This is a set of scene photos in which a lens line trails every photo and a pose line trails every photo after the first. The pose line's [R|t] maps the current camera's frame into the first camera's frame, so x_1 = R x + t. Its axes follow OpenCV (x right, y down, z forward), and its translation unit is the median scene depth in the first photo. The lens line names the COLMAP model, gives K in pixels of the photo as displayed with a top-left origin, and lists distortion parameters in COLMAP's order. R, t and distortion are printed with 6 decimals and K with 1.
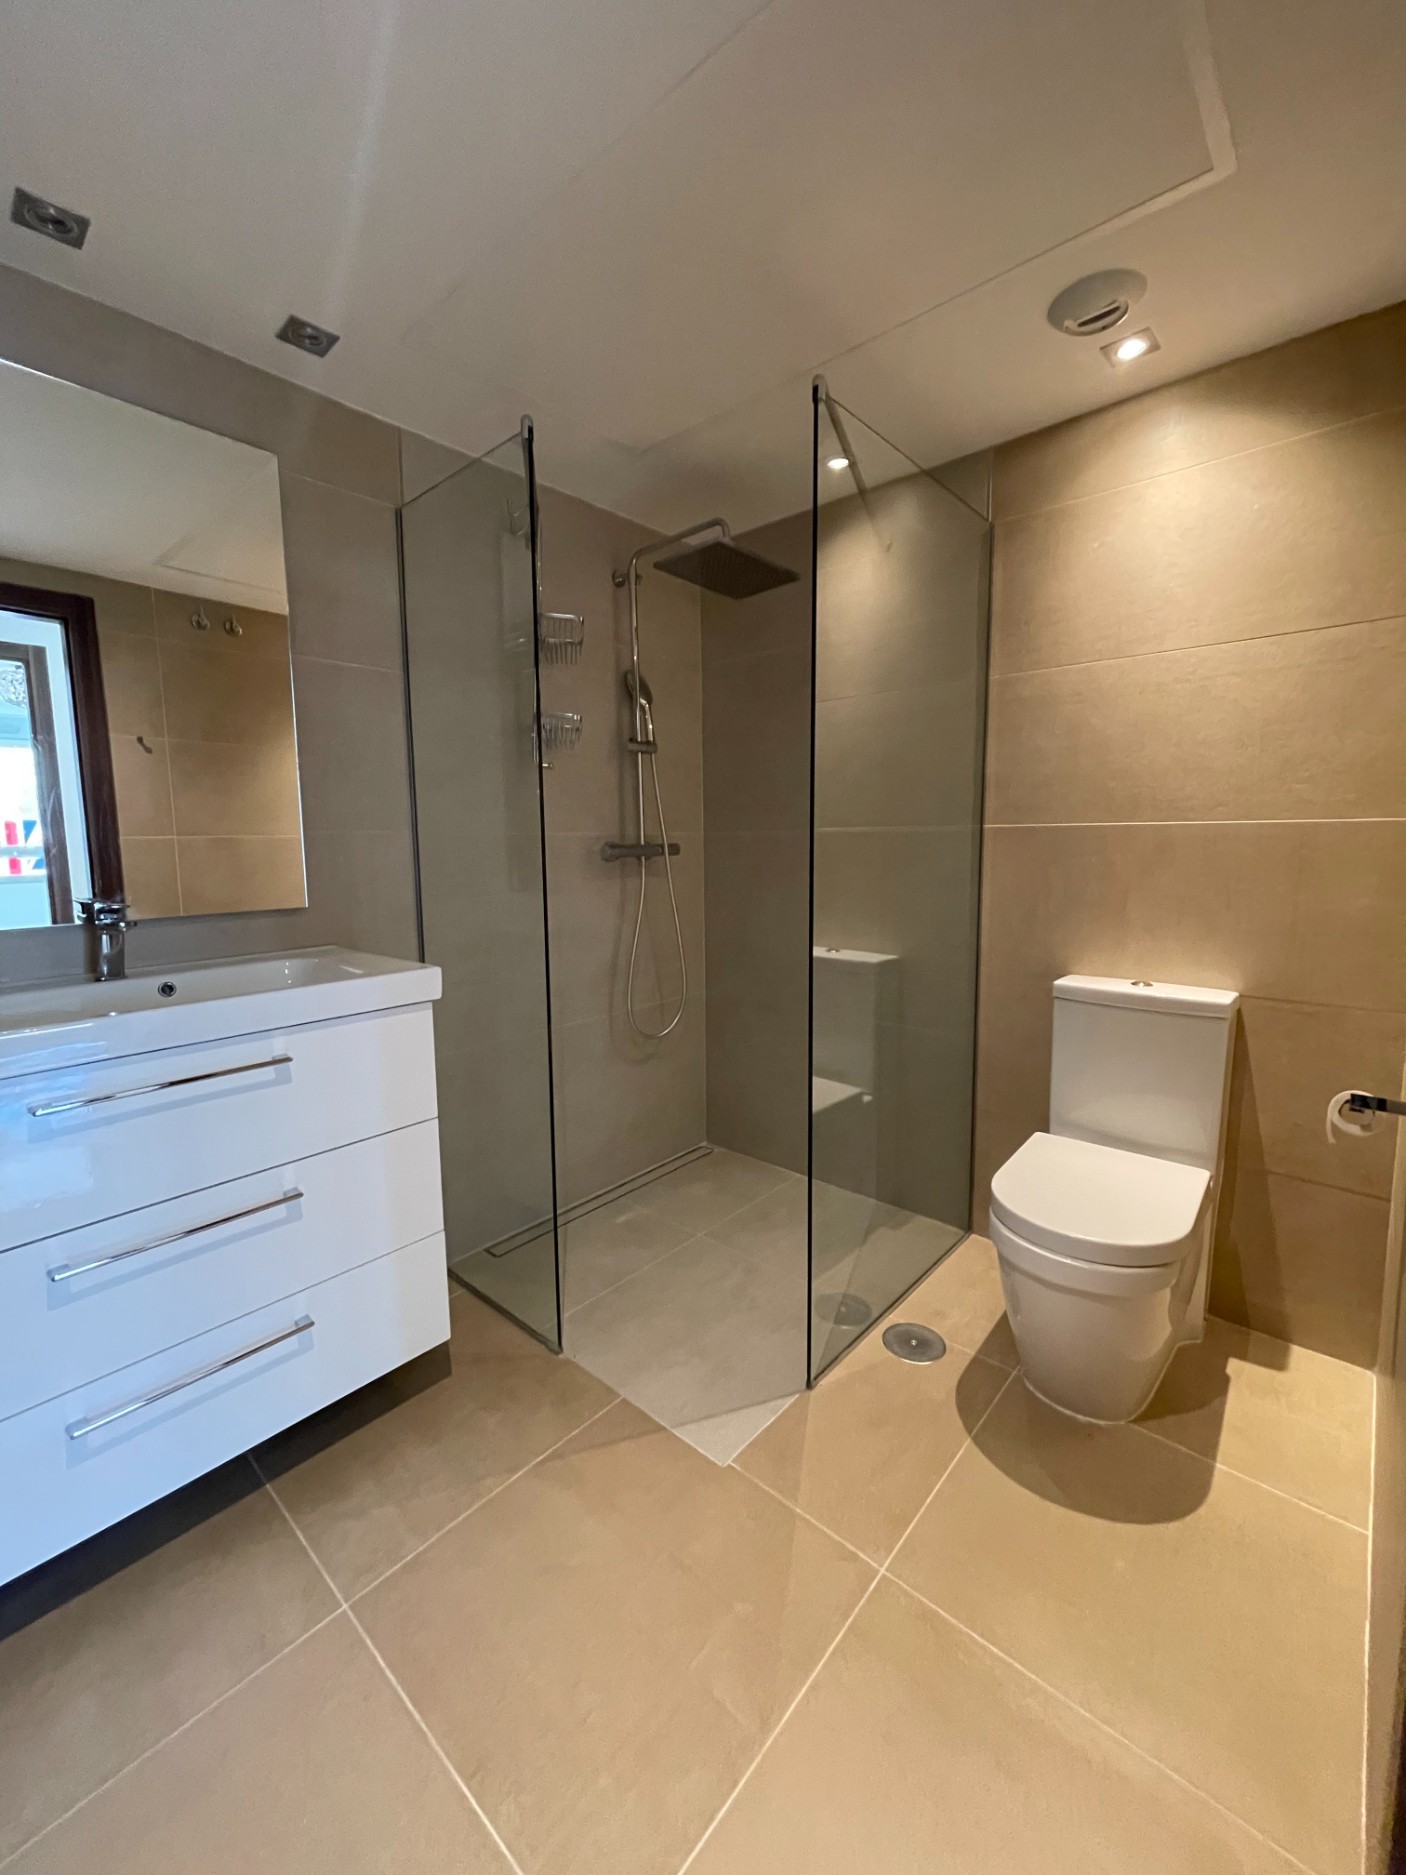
lens RADIAL K [[756.7, 0, 698.5], [0, 756.7, 920.5], [0, 0, 1]] dist [0.001885, 0.000687]
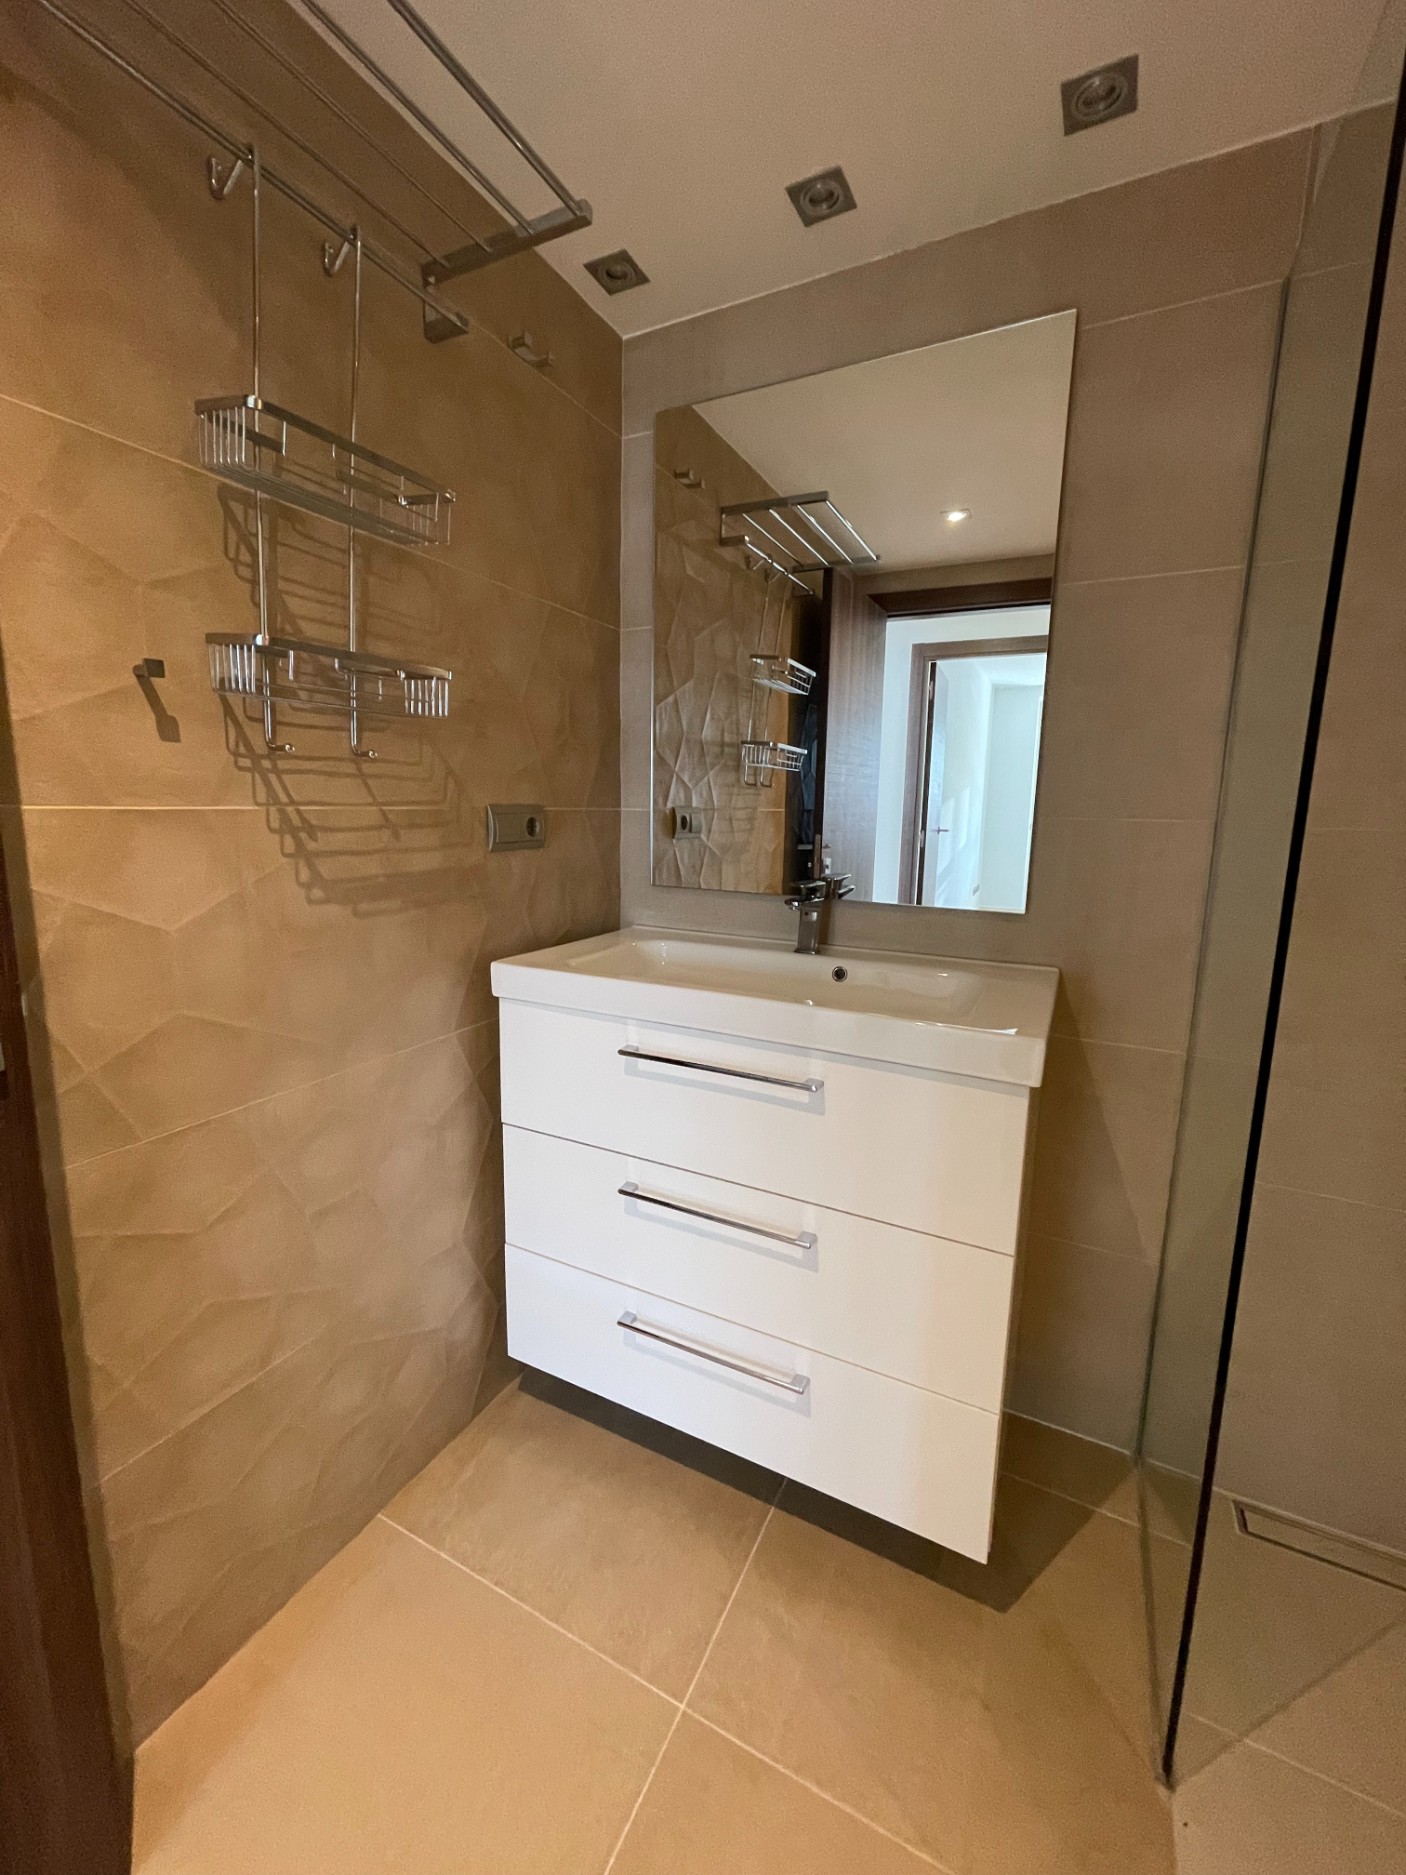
lens RADIAL K [[756.7, 0, 698.5], [0, 756.7, 920.5], [0, 0, 1]] dist [0.001885, 0.000687]
pose [[0.252315, 0.166748, -0.953170, 0.172197], [-0.132939, 0.981674, 0.136544, -0.084696], [0.958470, 0.092261, 0.269858, 0.538688]]
